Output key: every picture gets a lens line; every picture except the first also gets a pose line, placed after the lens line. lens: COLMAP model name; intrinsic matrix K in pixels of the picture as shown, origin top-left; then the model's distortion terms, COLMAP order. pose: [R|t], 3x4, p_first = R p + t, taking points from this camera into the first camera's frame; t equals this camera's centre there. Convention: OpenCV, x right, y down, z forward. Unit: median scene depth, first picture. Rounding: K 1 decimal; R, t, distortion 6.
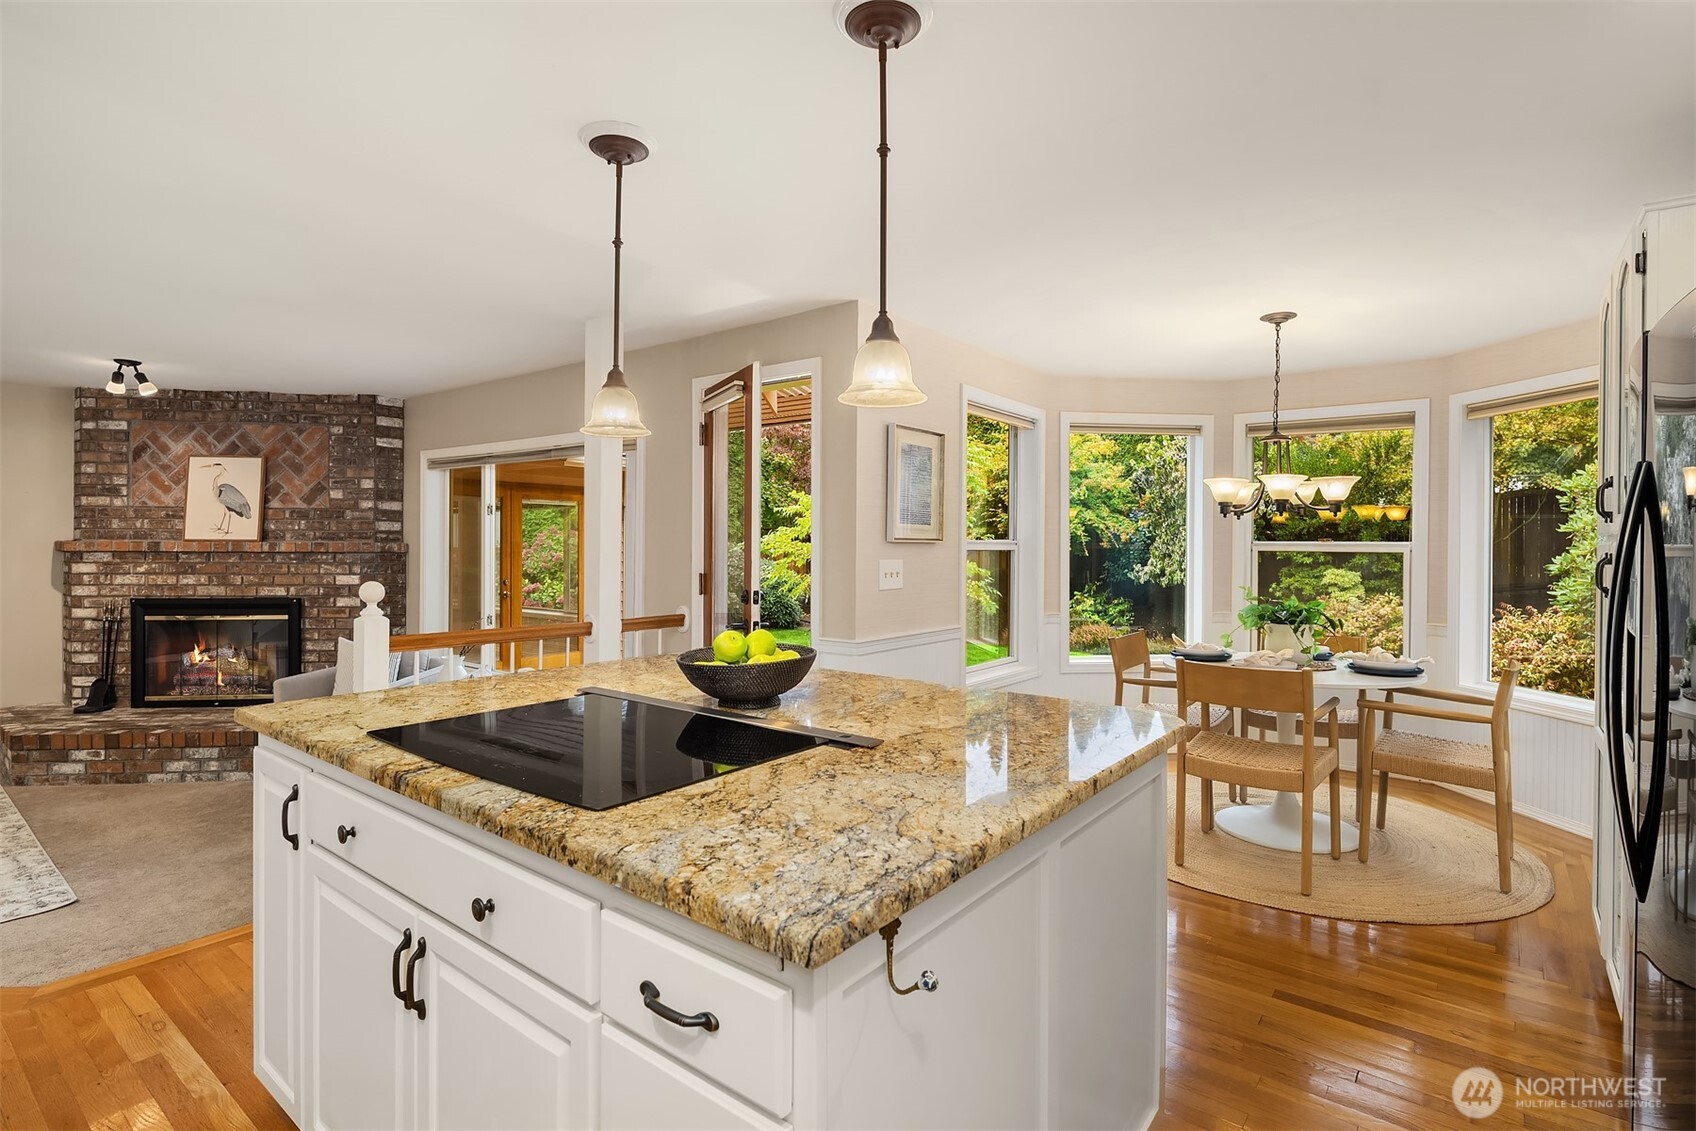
lens RADIAL K [[820.4, 0, 858.7], [0, 820.4, 548.7], [0, 0, 1]] dist [0.002158, -0.005017]
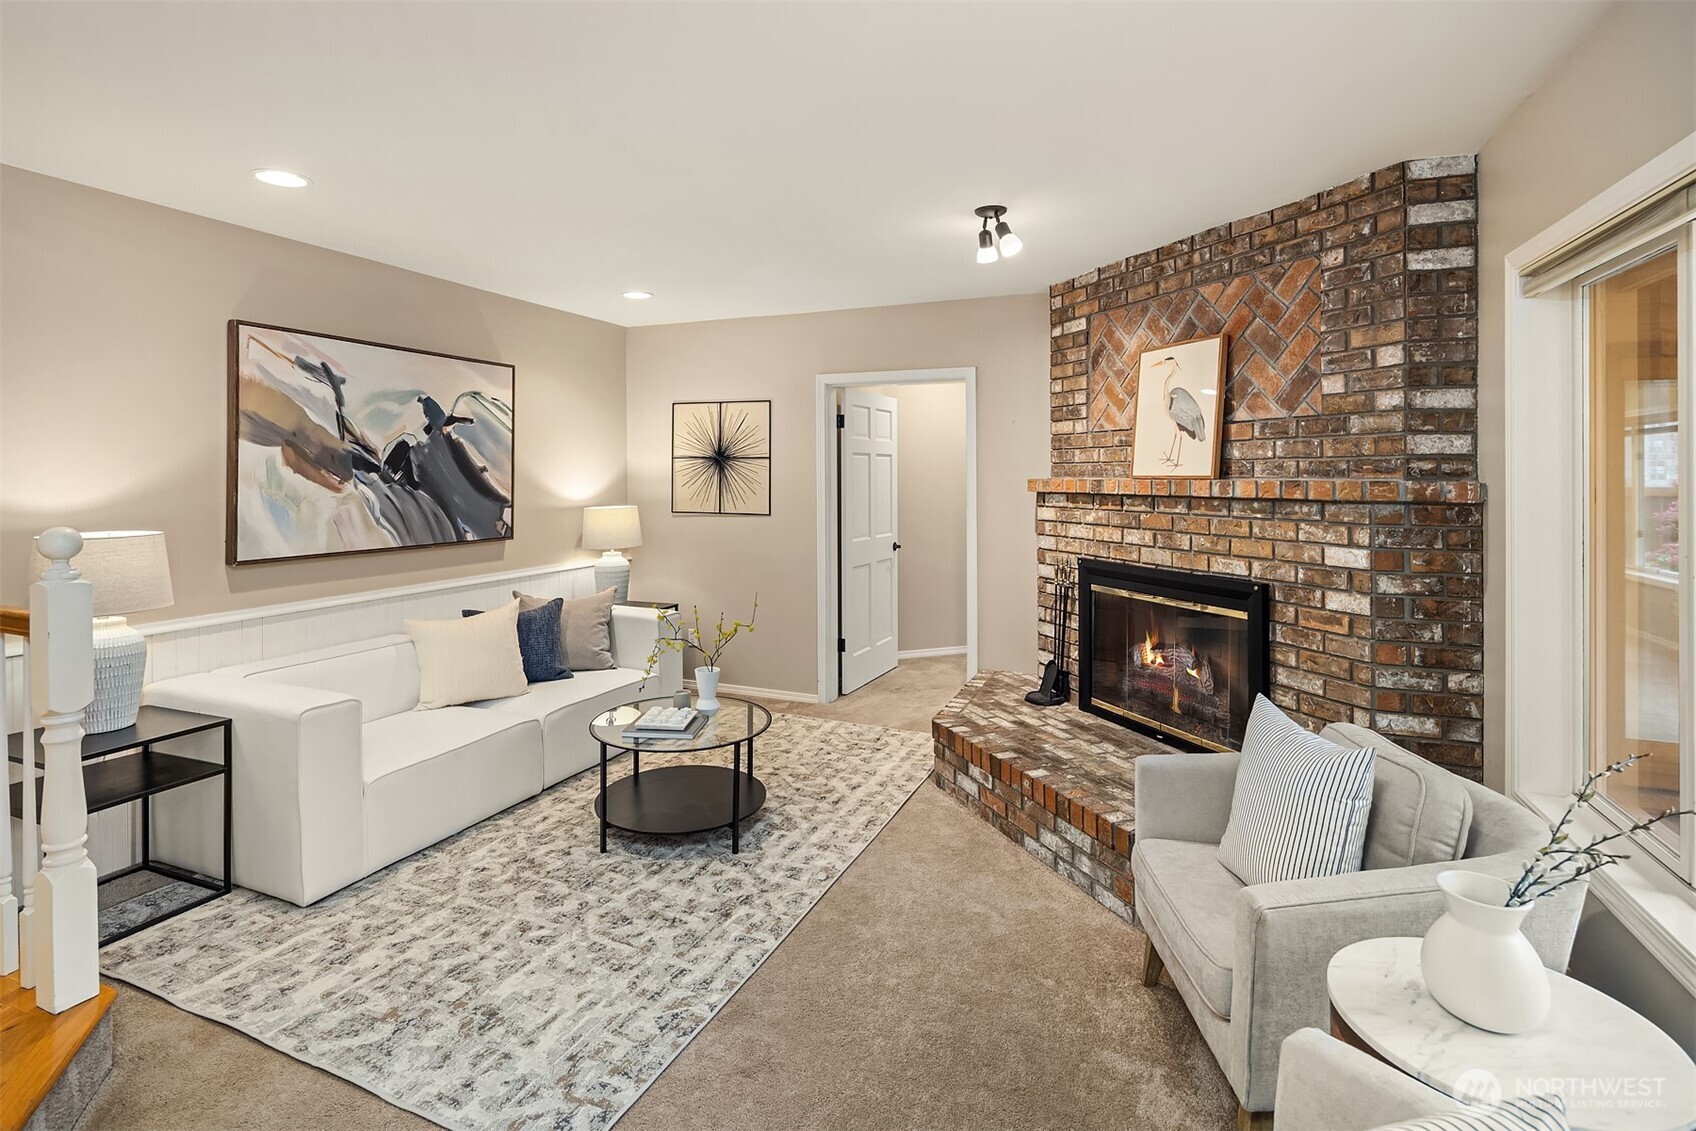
lens RADIAL K [[820.4, 0, 834.7], [0, 820.4, 472.4], [0, 0, 1]] dist [0.002158, -0.005017]
pose [[0.252780, -0.010287, -0.967469, -0.233451], [-0.005518, 0.999912, -0.012074, -0.005102], [0.967508, 0.008391, 0.252701, 0.595436]]
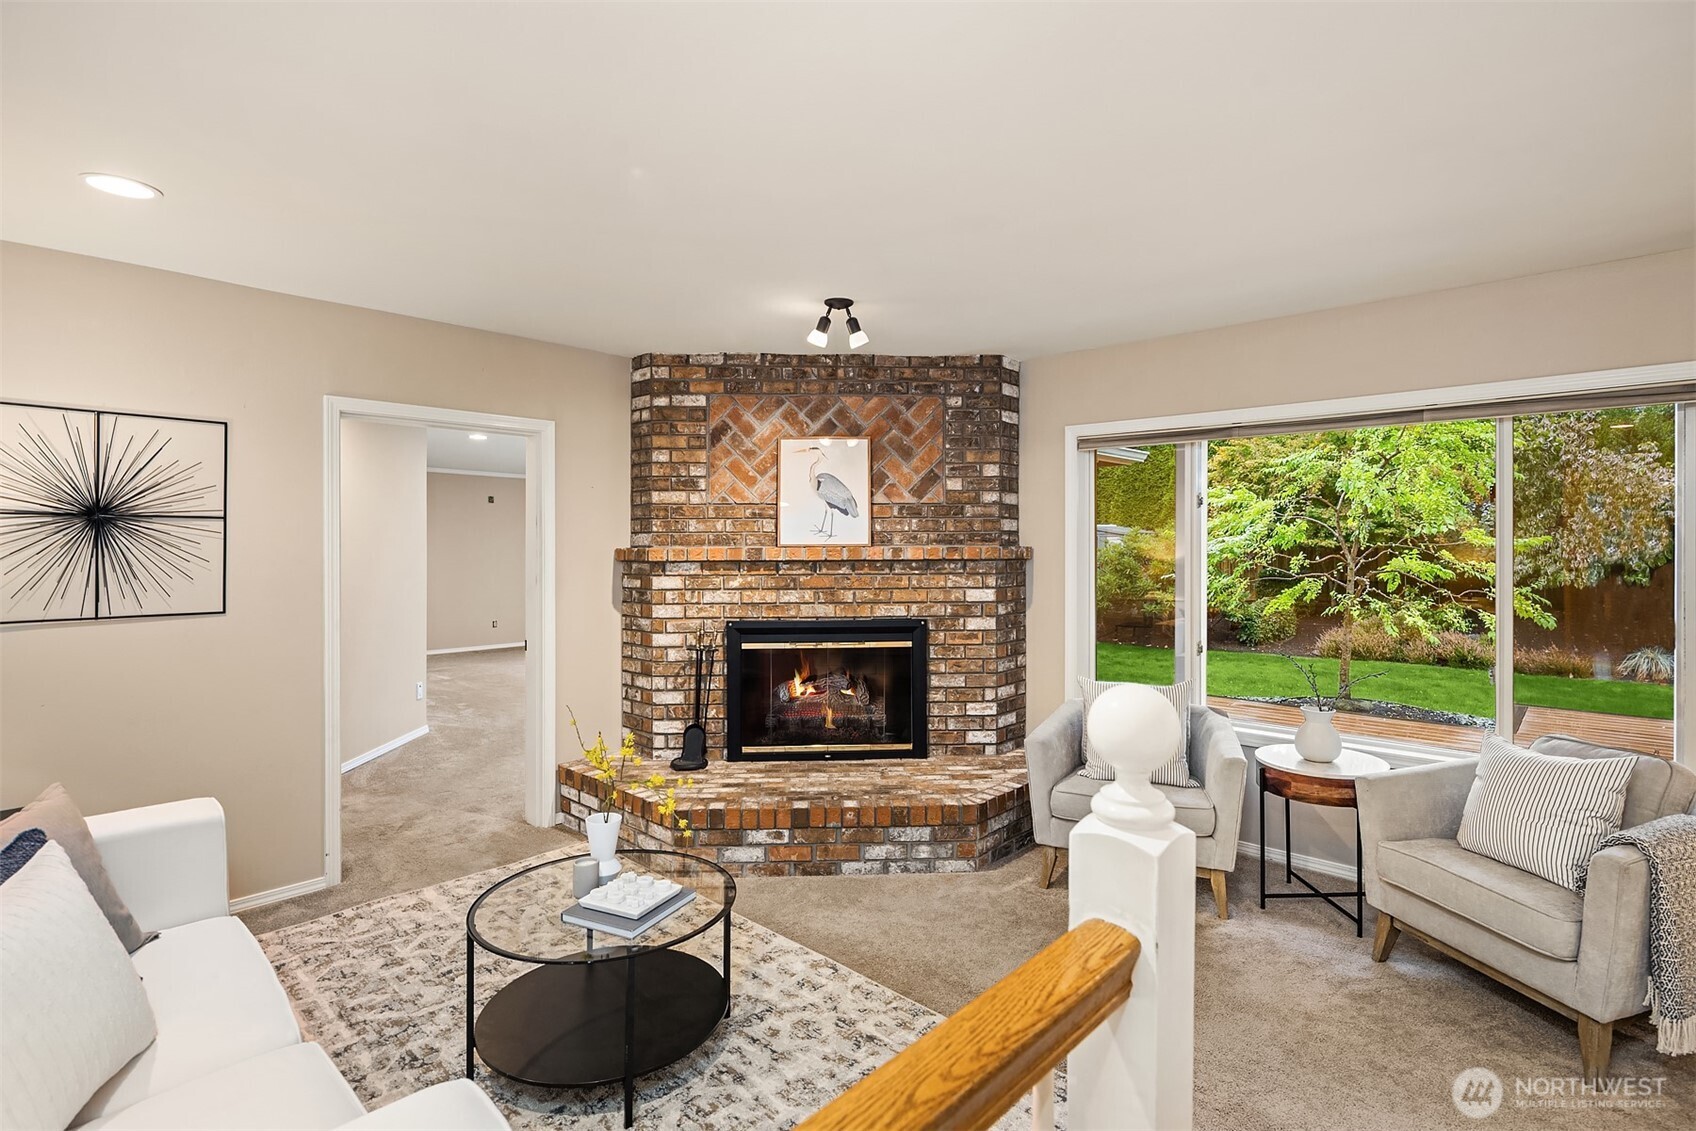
lens RADIAL K [[820.4, 0, 855.6], [0, 820.4, 543.9], [0, 0, 1]] dist [0.002158, -0.005017]
pose [[0.996401, -0.010082, -0.084166, -0.687867], [0.009643, 0.999938, -0.005619, -0.007159], [0.084218, 0.004787, 0.996436, 0.227621]]
